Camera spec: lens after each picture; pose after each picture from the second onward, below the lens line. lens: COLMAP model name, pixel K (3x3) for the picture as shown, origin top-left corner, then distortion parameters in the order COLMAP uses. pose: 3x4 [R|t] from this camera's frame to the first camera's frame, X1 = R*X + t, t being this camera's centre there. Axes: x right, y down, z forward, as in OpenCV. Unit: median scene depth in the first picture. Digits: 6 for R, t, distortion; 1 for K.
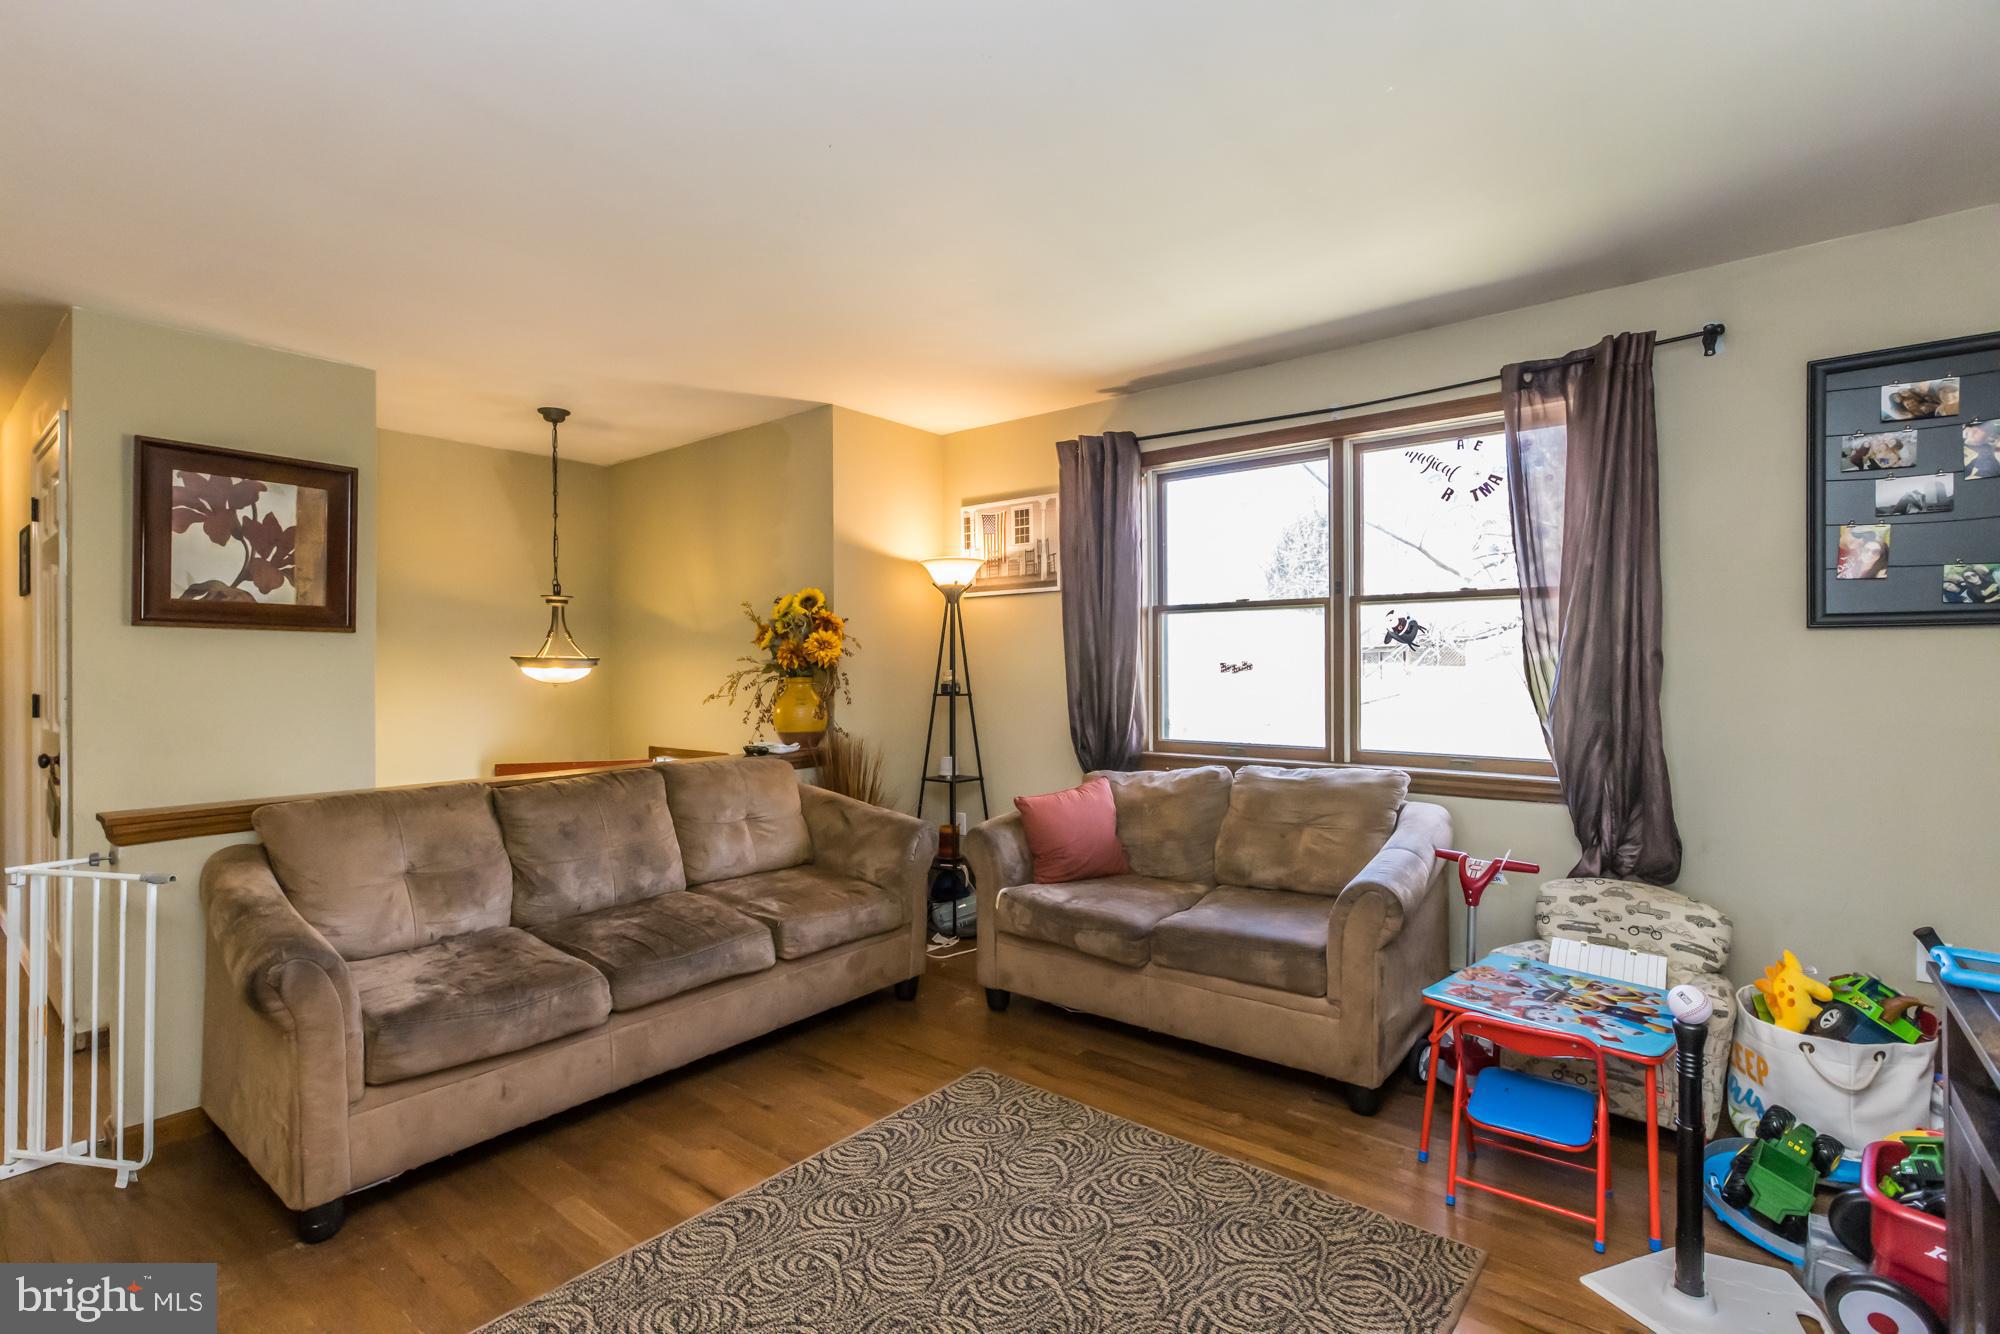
lens RADIAL K [[923.4, 0, 990.4], [0, 923.4, 668.4], [0, 0, 1]] dist [0.005090, 0.000737]
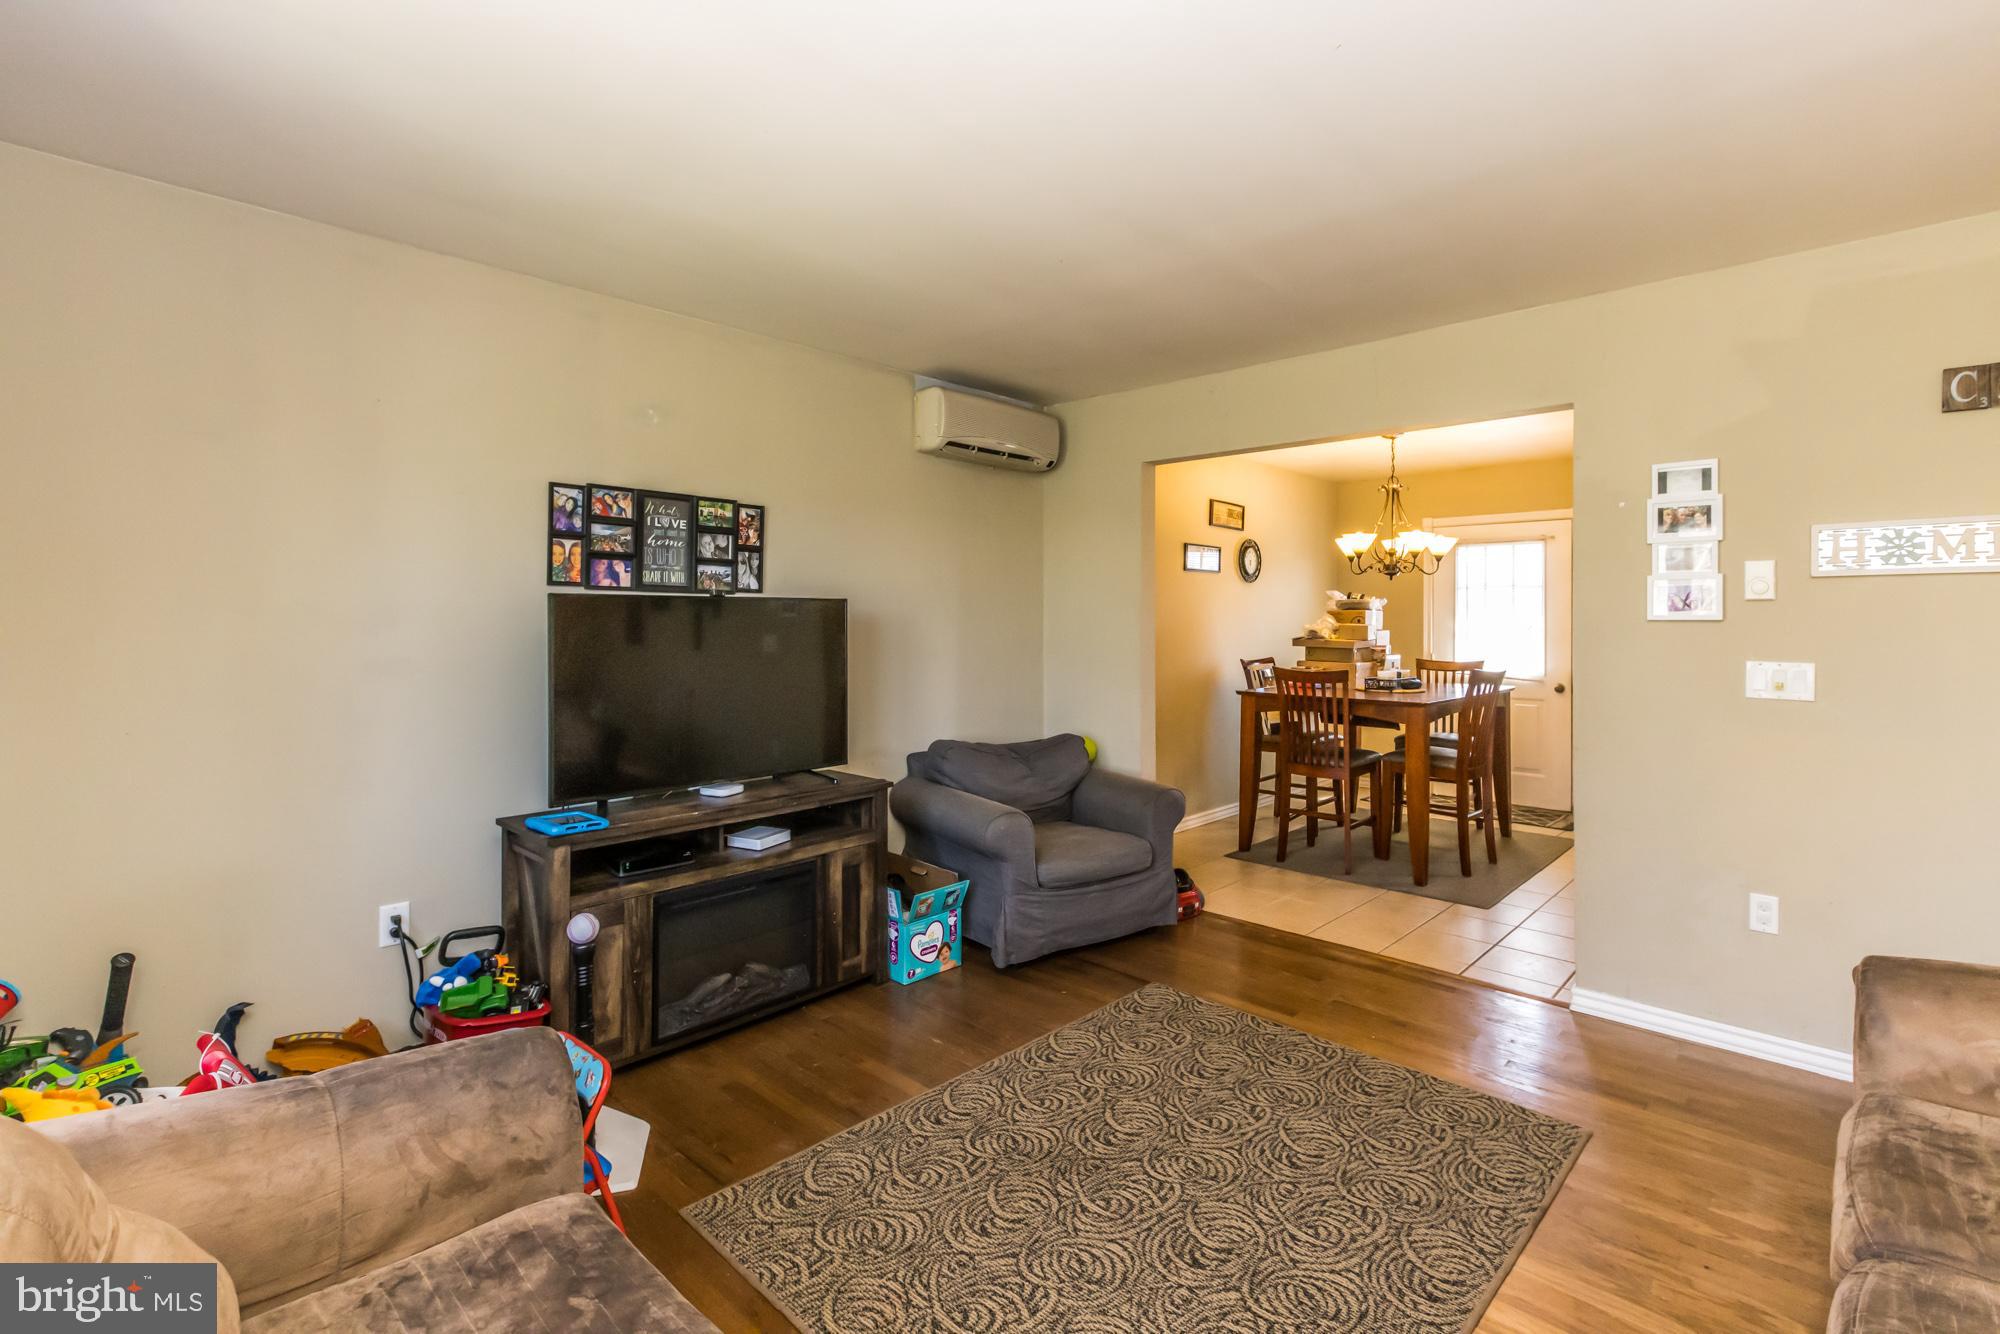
lens RADIAL K [[923.4, 0, 1024.5], [0, 923.4, 627.2], [0, 0, 1]] dist [0.005090, 0.000737]
pose [[-0.998562, 0.003689, 0.053482, 0.048618], [0.004328, 0.999921, 0.011831, -0.036259], [-0.053434, 0.012045, -0.998499, 1.290956]]
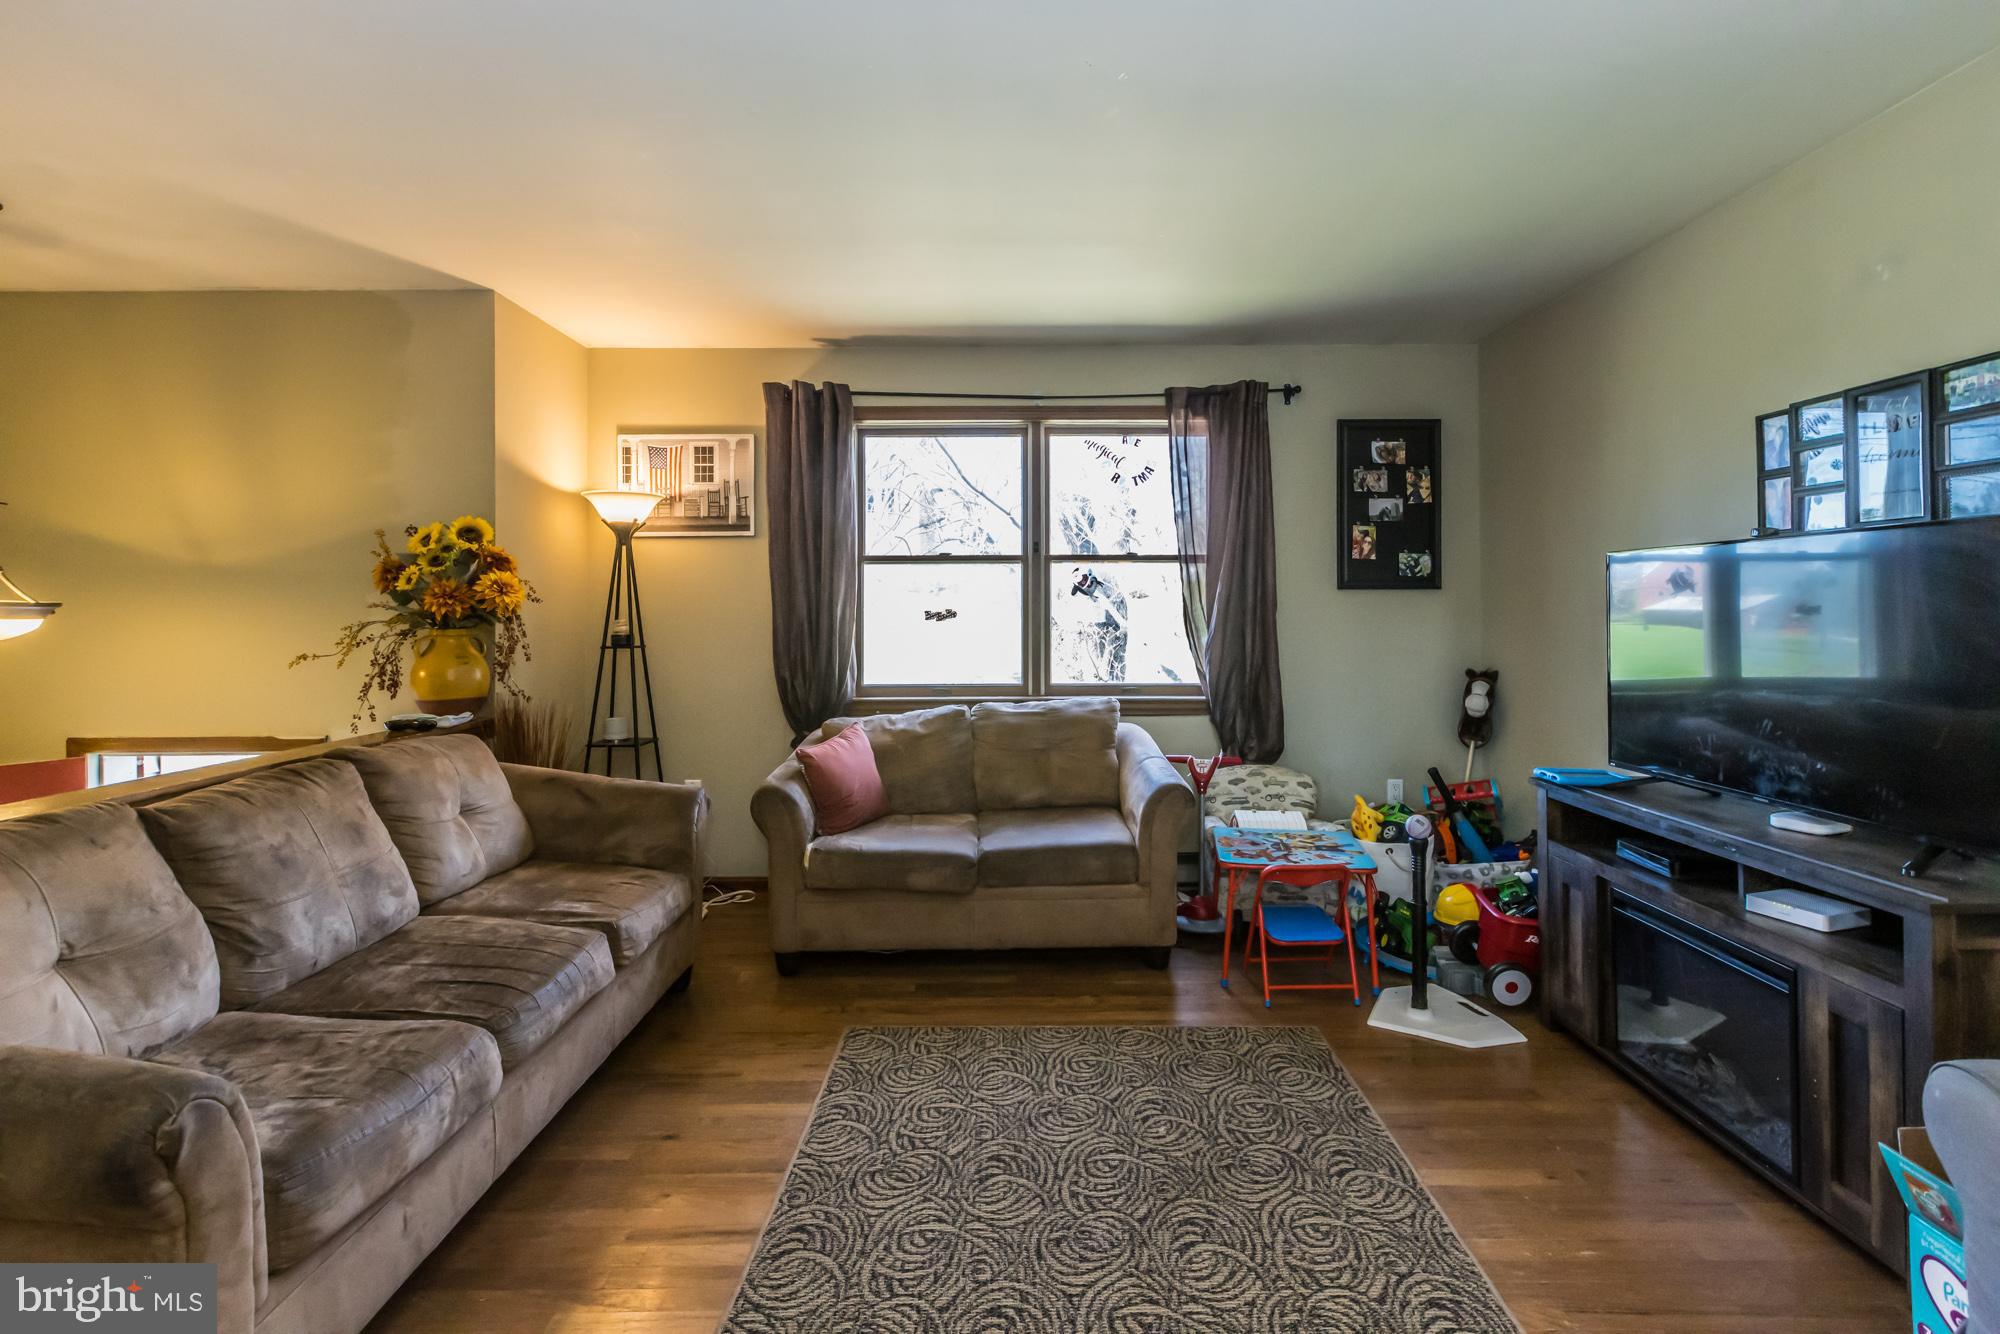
lens RADIAL K [[923.4, 0, 1005.2], [0, 923.4, 612.5], [0, 0, 1]] dist [0.005090, 0.000737]
pose [[0.776659, -0.000441, 0.629922, -0.459893], [0.002708, 0.999993, -0.002639, -0.001561], [-0.629916, 0.003755, 0.776654, 0.125337]]
